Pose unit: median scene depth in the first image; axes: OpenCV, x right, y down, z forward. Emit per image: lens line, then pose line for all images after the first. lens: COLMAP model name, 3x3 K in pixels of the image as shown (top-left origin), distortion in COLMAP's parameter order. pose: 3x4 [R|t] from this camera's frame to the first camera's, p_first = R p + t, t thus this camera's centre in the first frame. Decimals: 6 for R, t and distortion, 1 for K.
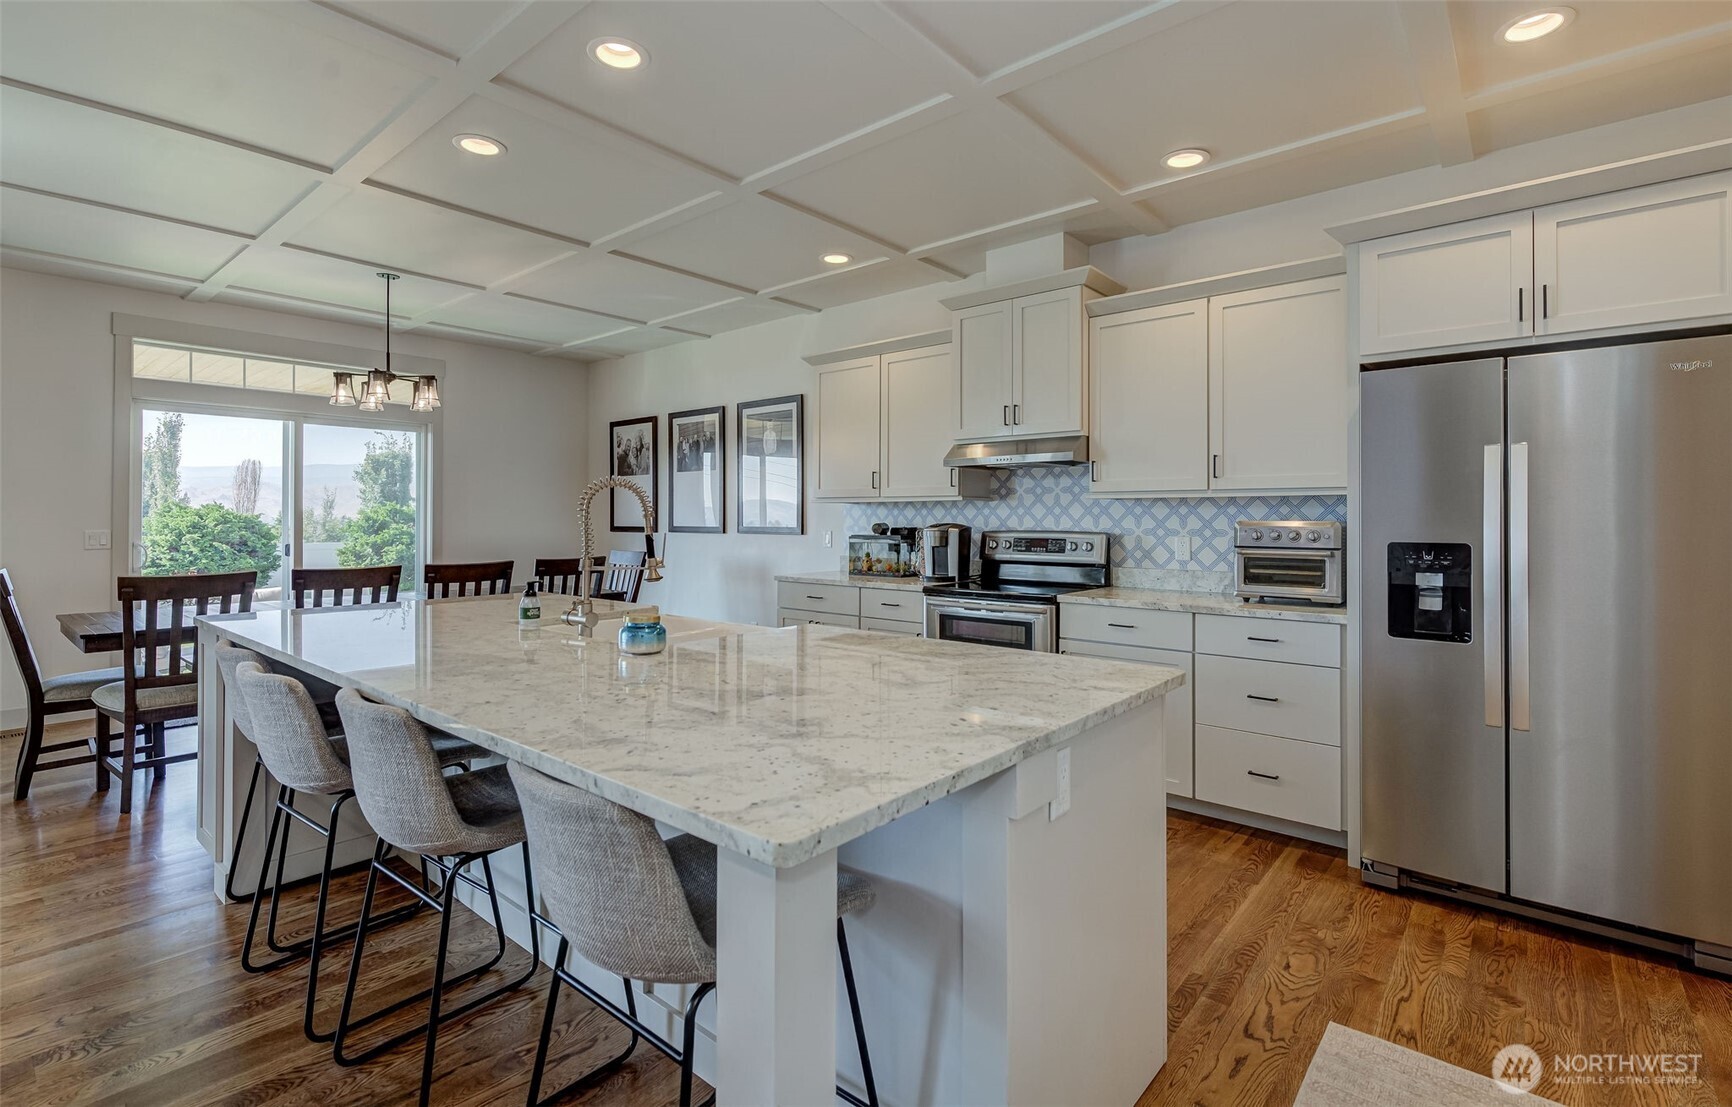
lens RADIAL K [[780.3, 0, 876.8], [0, 780.3, 513.6], [0, 0, 1]] dist [0.002355, 0.000293]
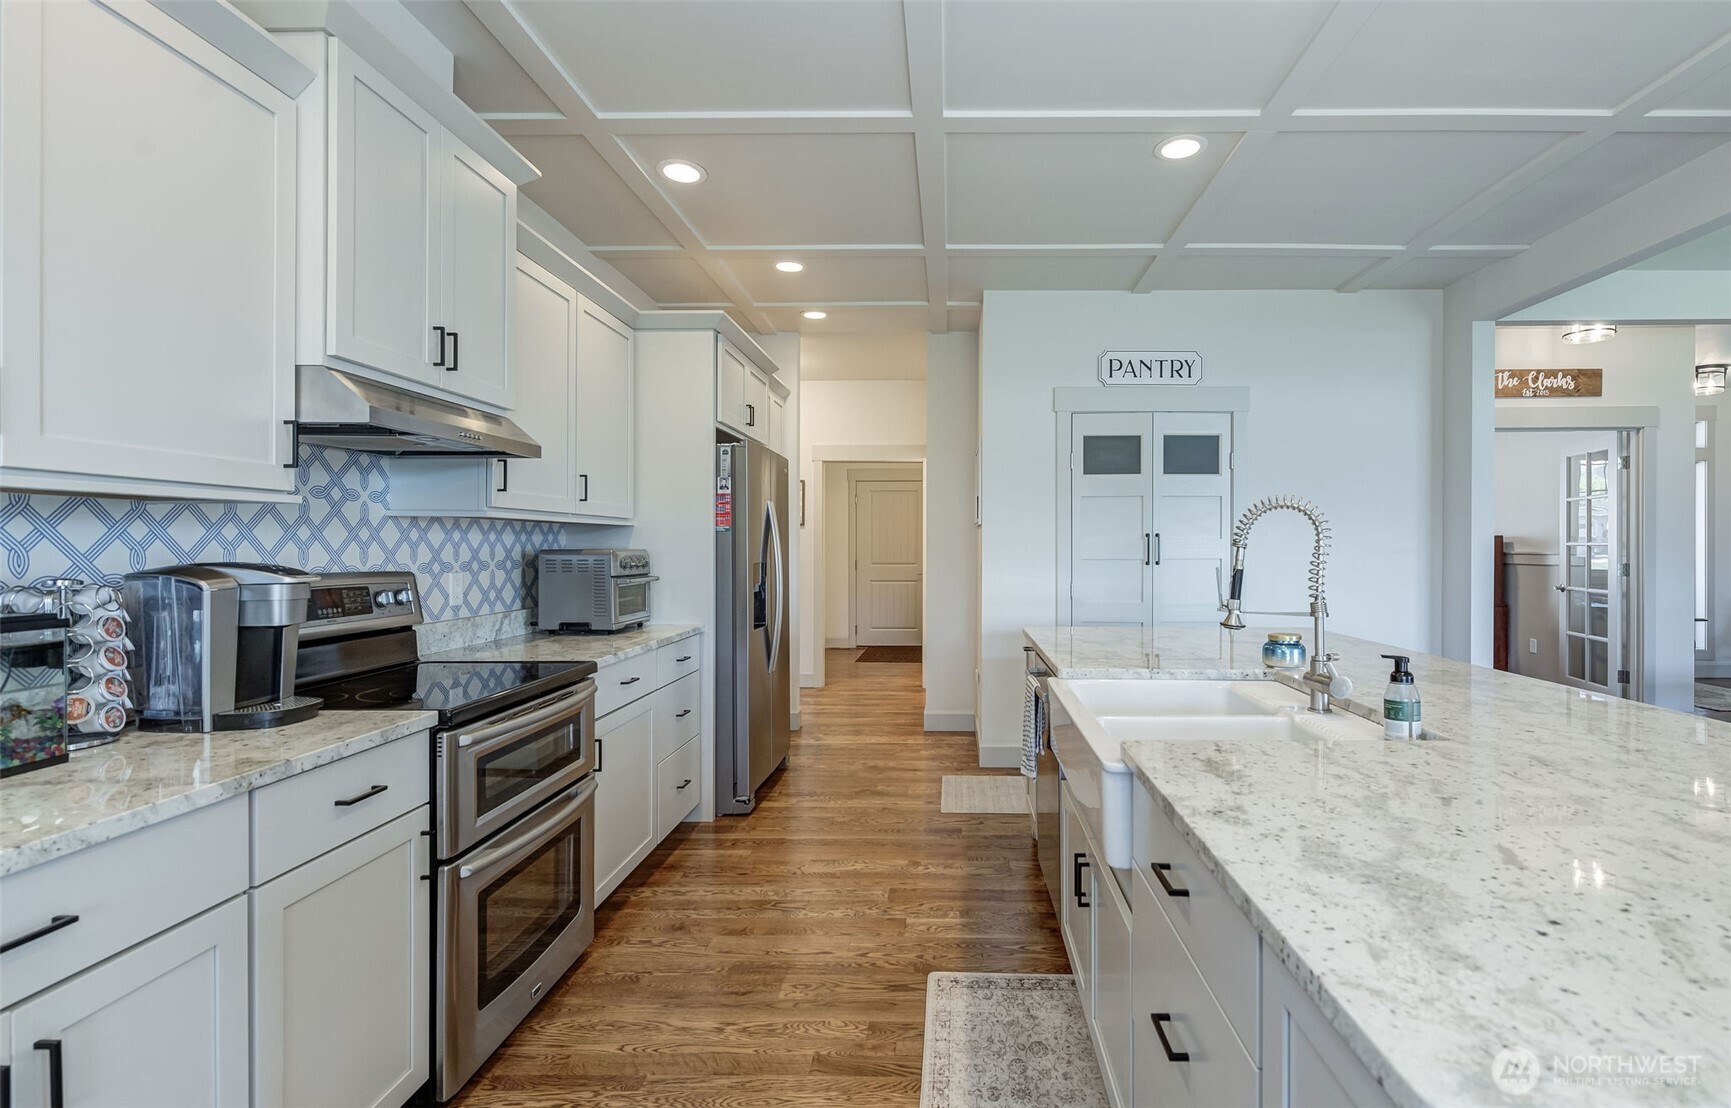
lens RADIAL K [[811.1, 0, 943.4], [0, 811.1, 544.5], [0, 0, 1]] dist [0.001250, 0.000278]
pose [[-0.630145, 0.001123, 0.776477, -0.436010], [-0.003452, 0.999985, -0.004248, 0.004794], [-0.776470, -0.005357, -0.630132, 1.032346]]
